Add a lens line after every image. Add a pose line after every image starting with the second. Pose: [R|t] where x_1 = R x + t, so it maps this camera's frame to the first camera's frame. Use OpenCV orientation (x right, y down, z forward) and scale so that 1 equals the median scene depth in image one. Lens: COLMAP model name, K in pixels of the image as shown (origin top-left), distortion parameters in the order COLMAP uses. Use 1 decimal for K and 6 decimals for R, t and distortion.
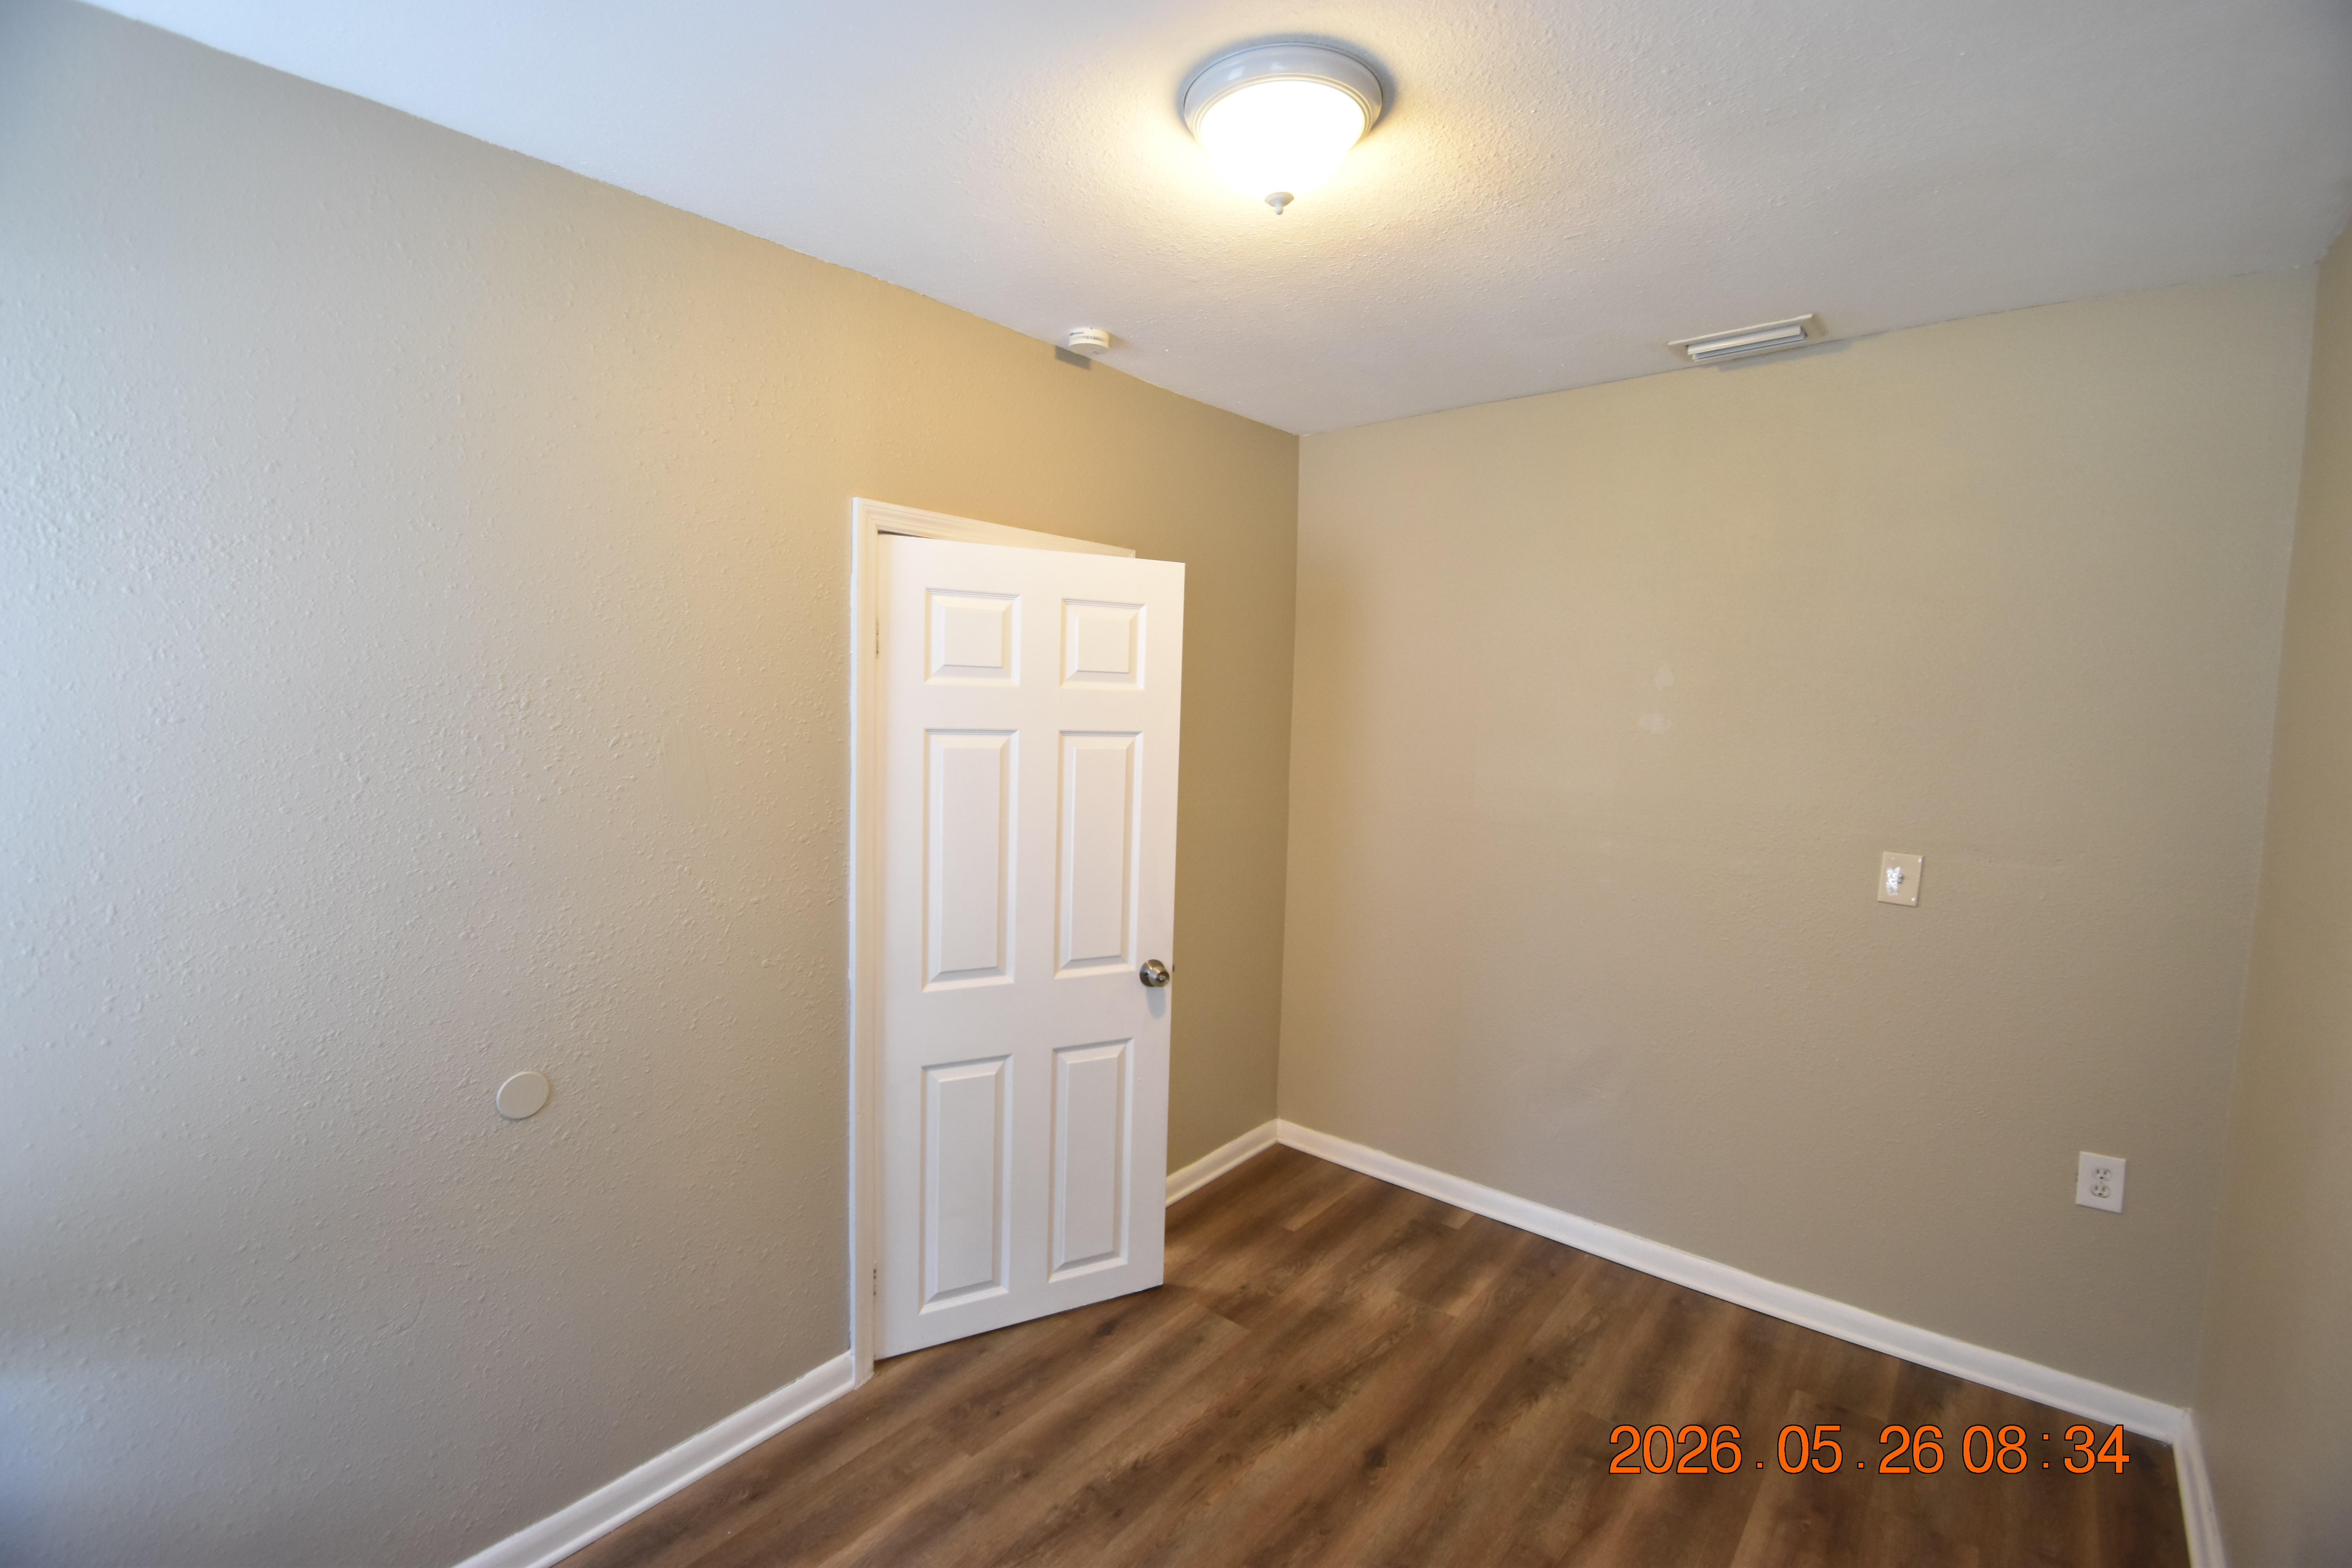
lens RADIAL K [[1019.6, 0, 1179.5], [0, 1019.6, 785.6], [0, 0, 1]] dist [0.000678, -0.010847]
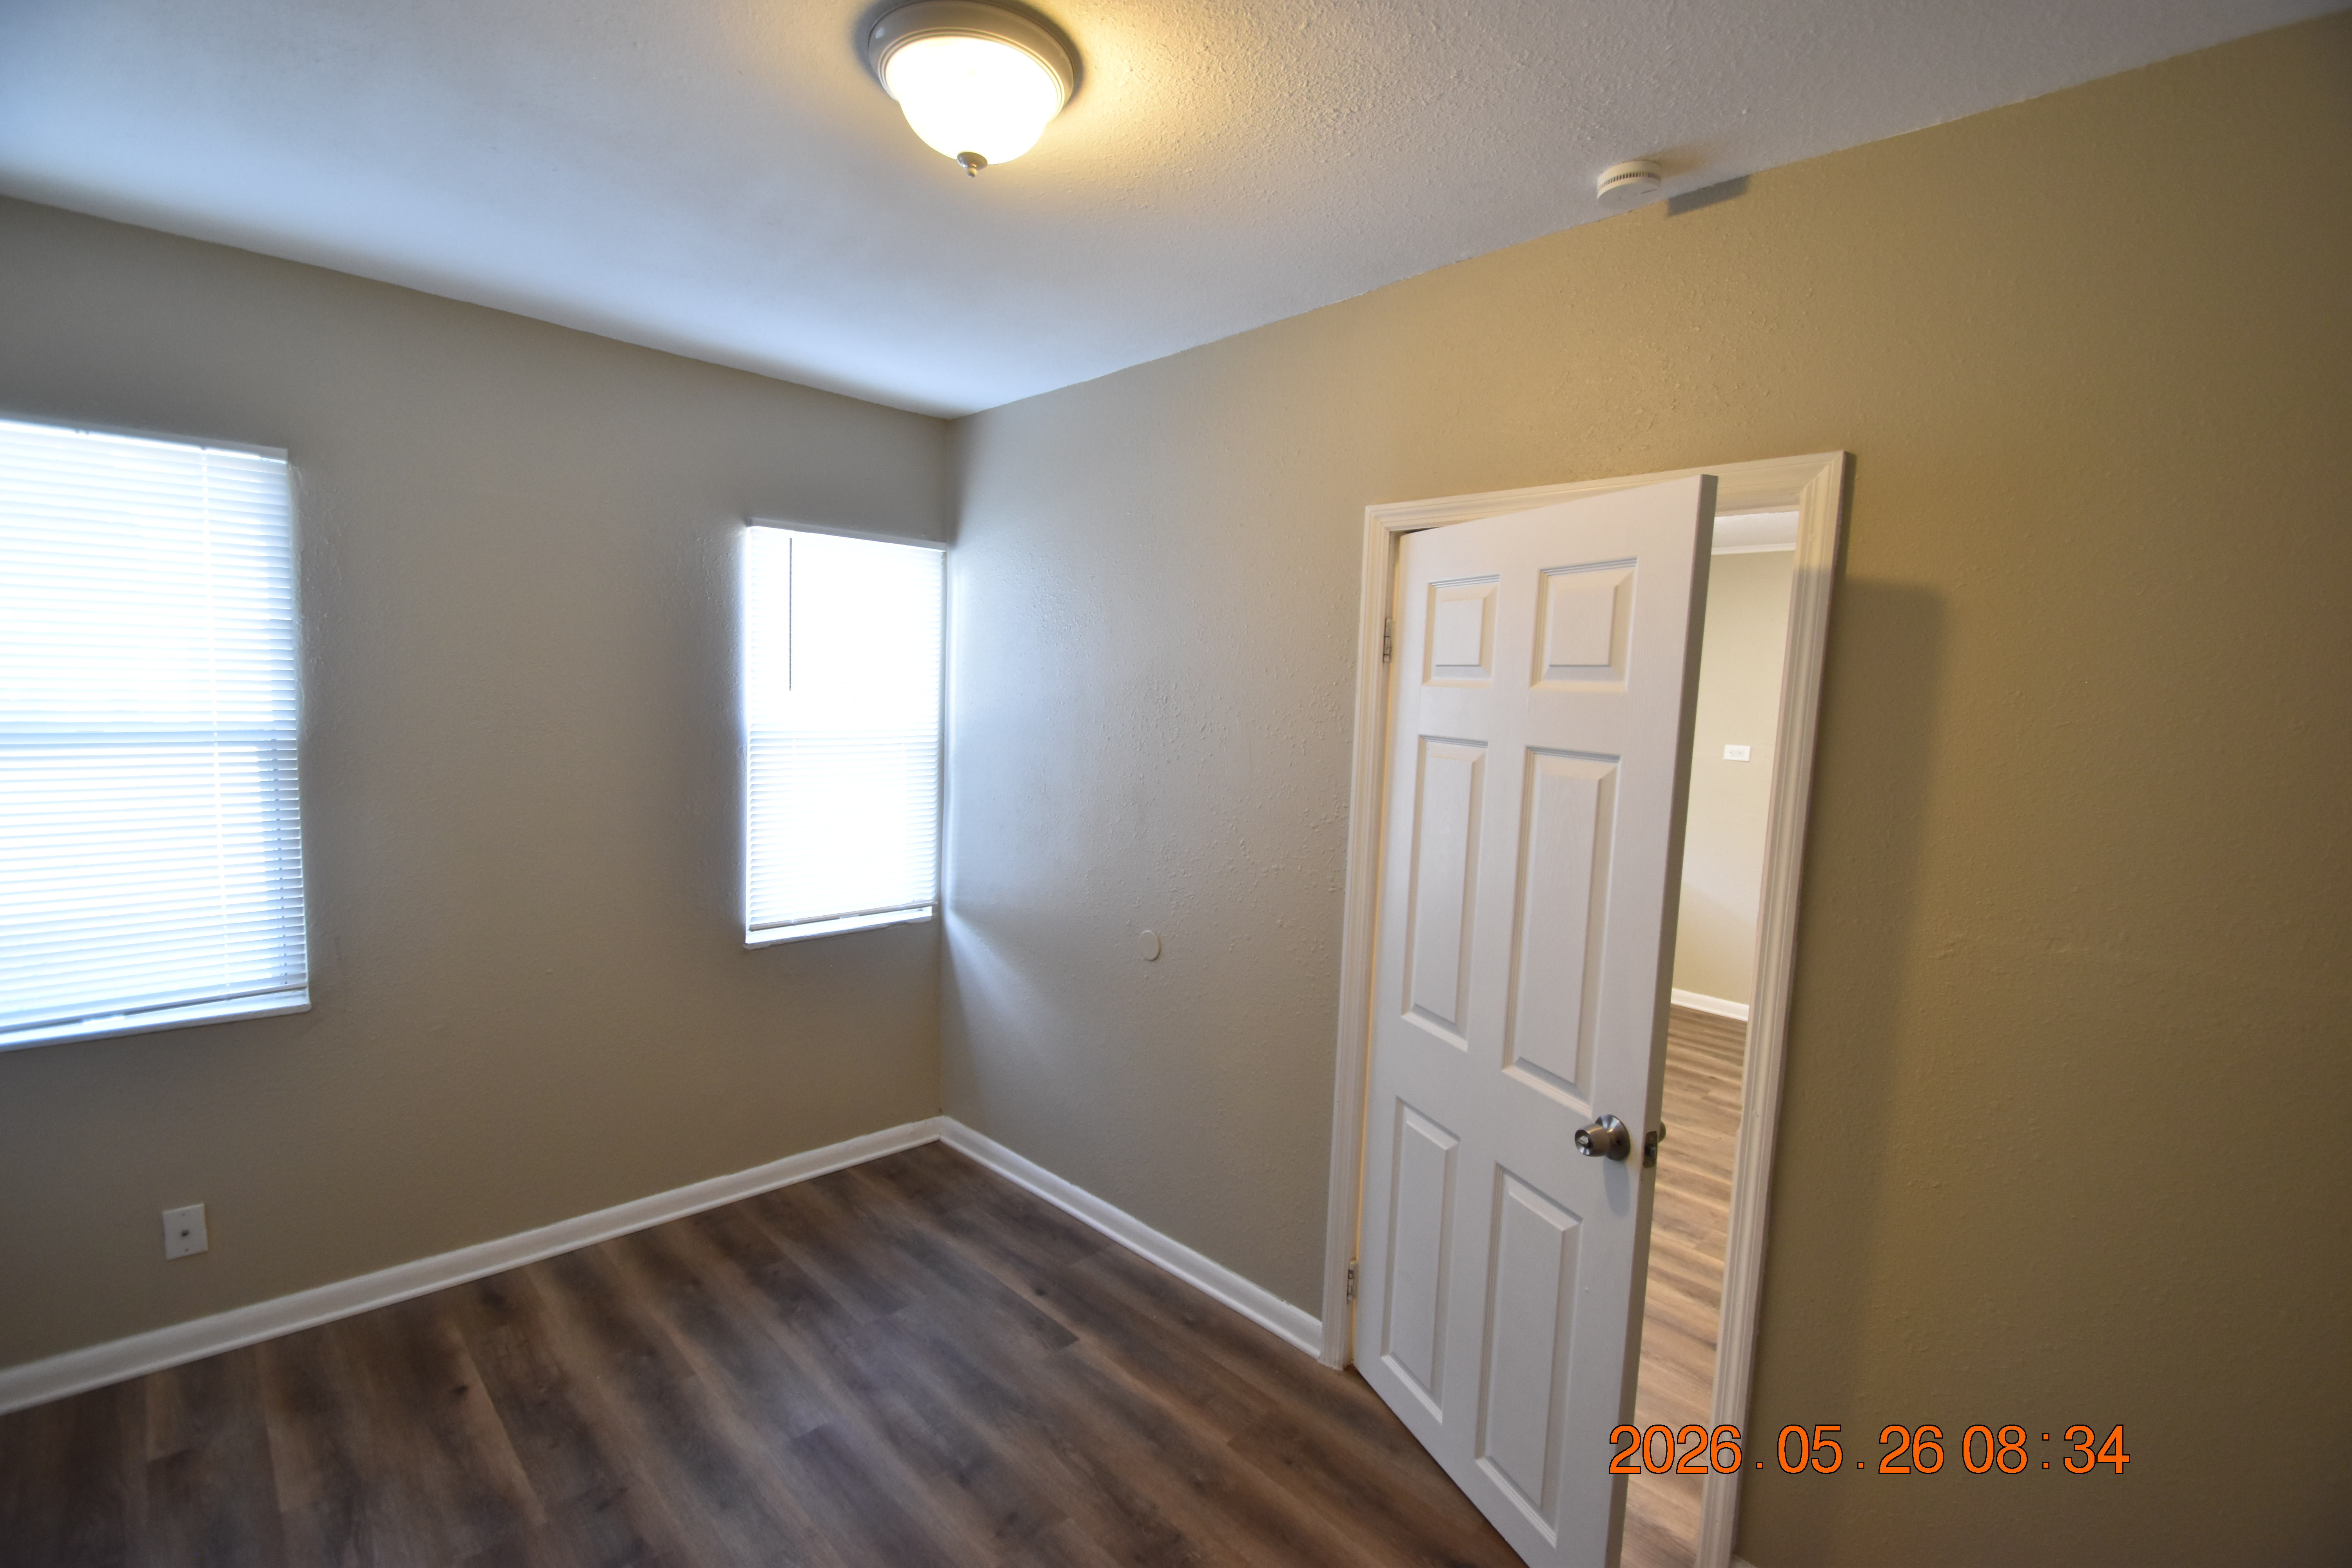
lens RADIAL K [[1019.6, 0, 1168.1], [0, 1019.6, 781.7], [0, 0, 1]] dist [0.000678, -0.010847]
pose [[-0.107759, 0.060705, -0.992322, 0.752284], [-0.120941, 0.989921, 0.073691, -0.057867], [0.986793, 0.127953, -0.099331, 0.942542]]
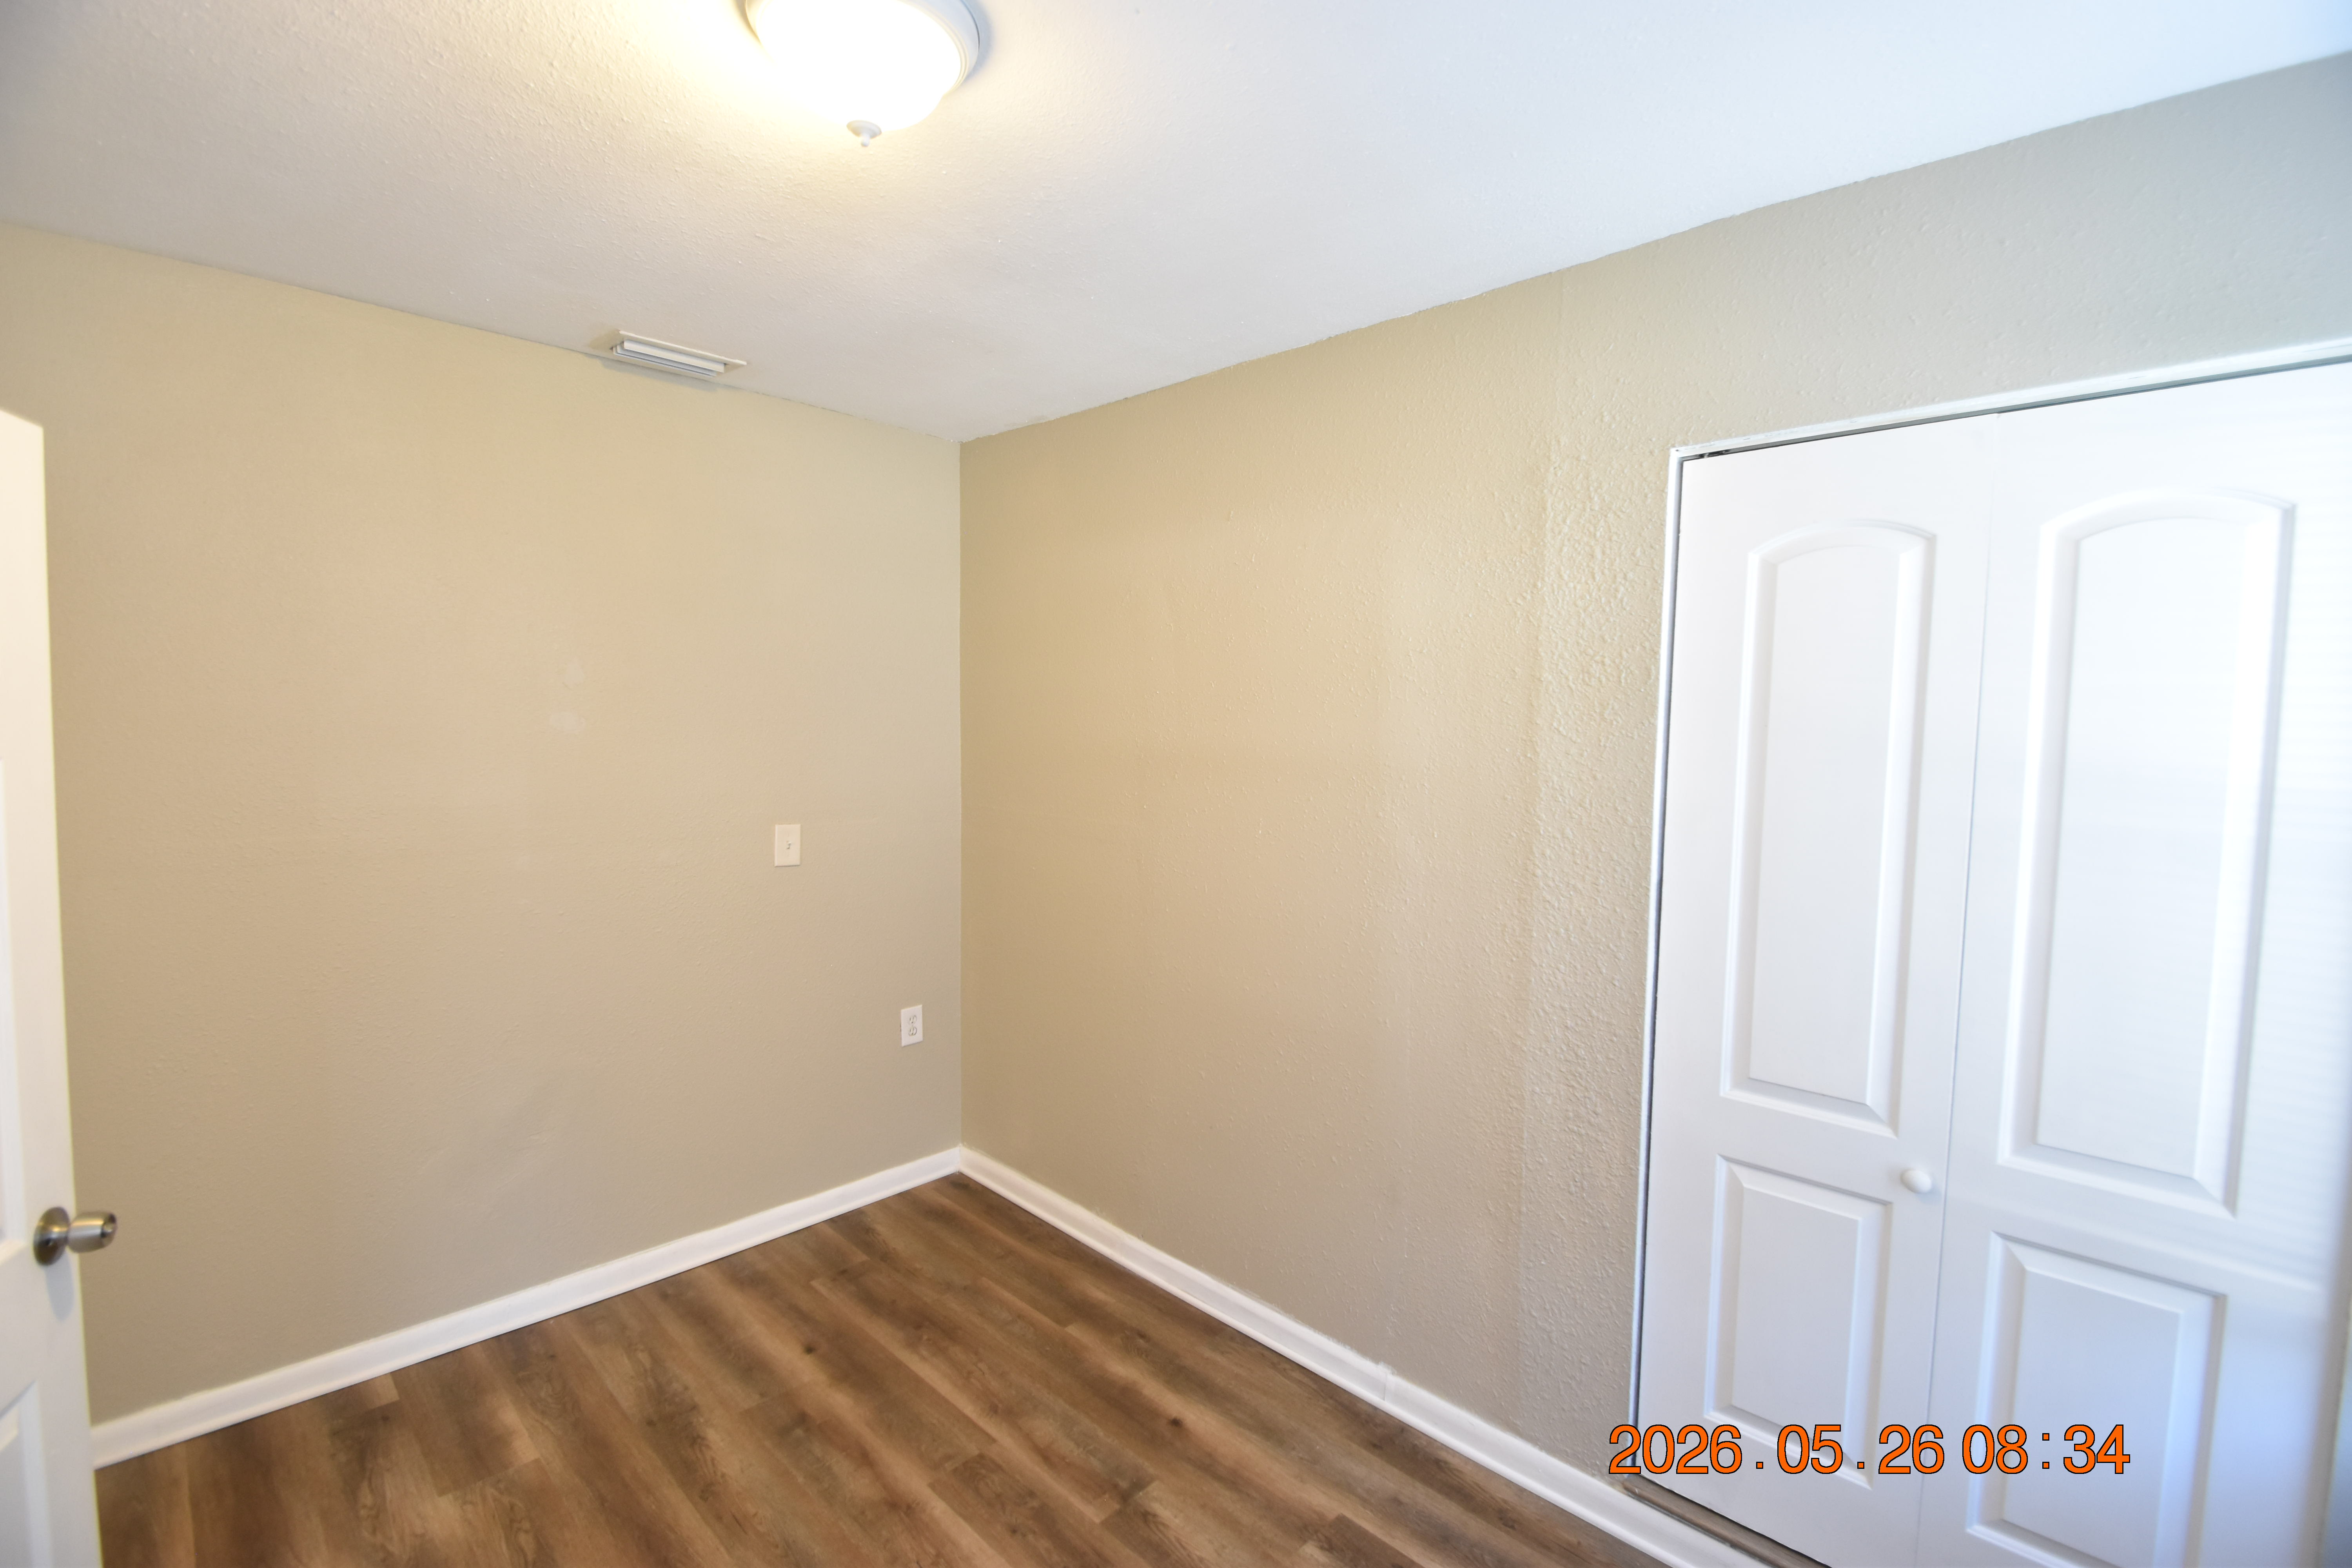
lens RADIAL K [[1019.6, 0, 1177.2], [0, 1019.6, 778.7], [0, 0, 1]] dist [0.000678, -0.010847]
pose [[0.086966, -0.070289, 0.993728, -0.481153], [0.066147, 0.995714, 0.064641, -0.037468], [-0.994013, 0.060111, 0.091243, 0.417639]]
